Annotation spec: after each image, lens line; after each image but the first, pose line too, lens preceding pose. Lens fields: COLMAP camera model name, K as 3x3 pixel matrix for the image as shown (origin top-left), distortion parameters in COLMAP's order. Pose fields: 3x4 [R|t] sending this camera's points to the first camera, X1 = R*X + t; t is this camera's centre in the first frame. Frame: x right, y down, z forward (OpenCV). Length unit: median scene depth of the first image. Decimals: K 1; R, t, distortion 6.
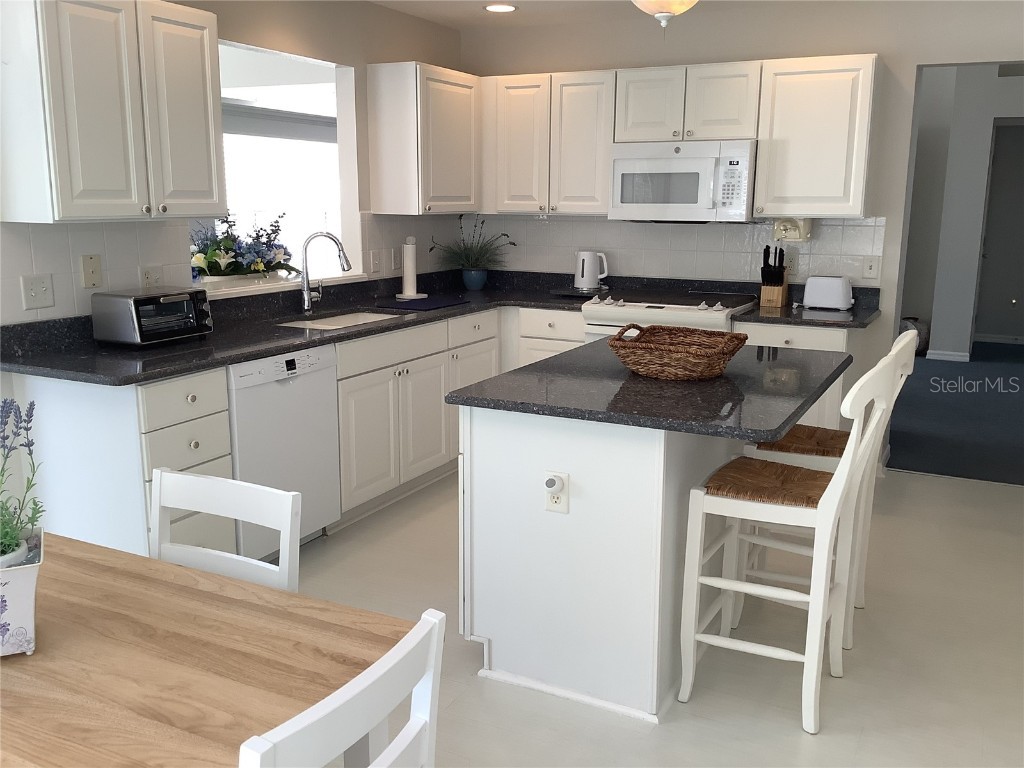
lens RADIAL K [[932.2, 0, 516.0], [0, 932.2, 380.7], [0, 0, 1]] dist [0.028973, 0.000000]
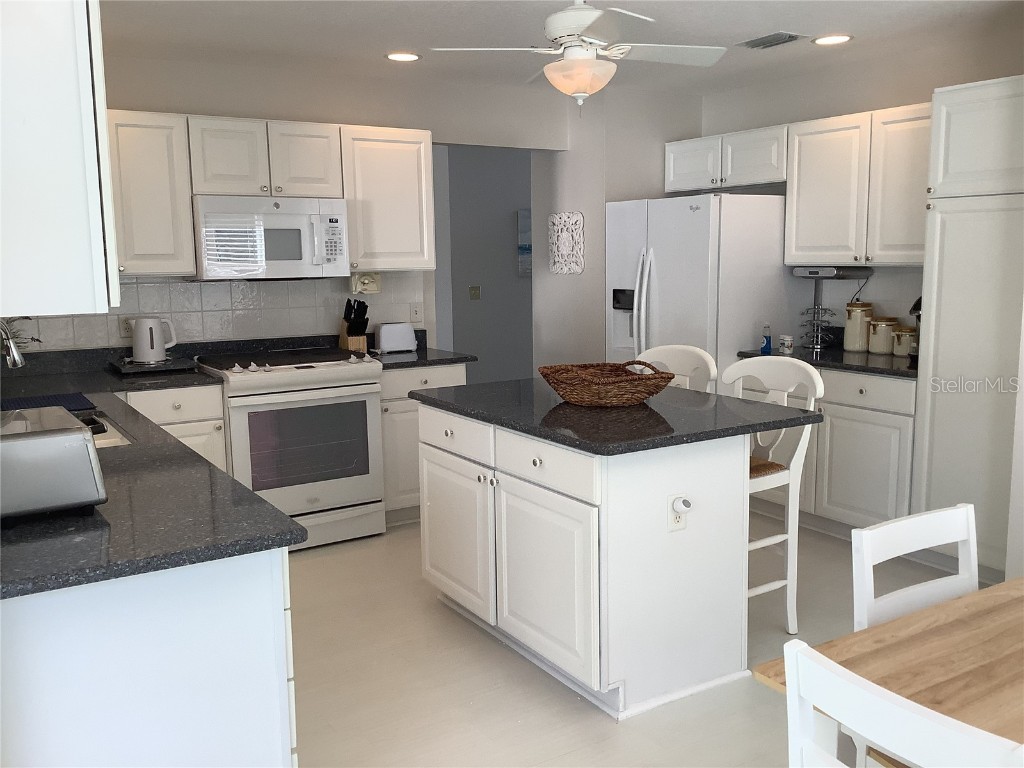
lens RADIAL K [[932.2, 0, 514.0], [0, 932.2, 389.6], [0, 0, 1]] dist [0.028973, 0.000000]
pose [[0.532041, -0.139847, 0.835090, -0.540590], [0.179790, 0.982435, 0.049977, -0.064987], [-0.827411, 0.123551, 0.547838, 0.292802]]
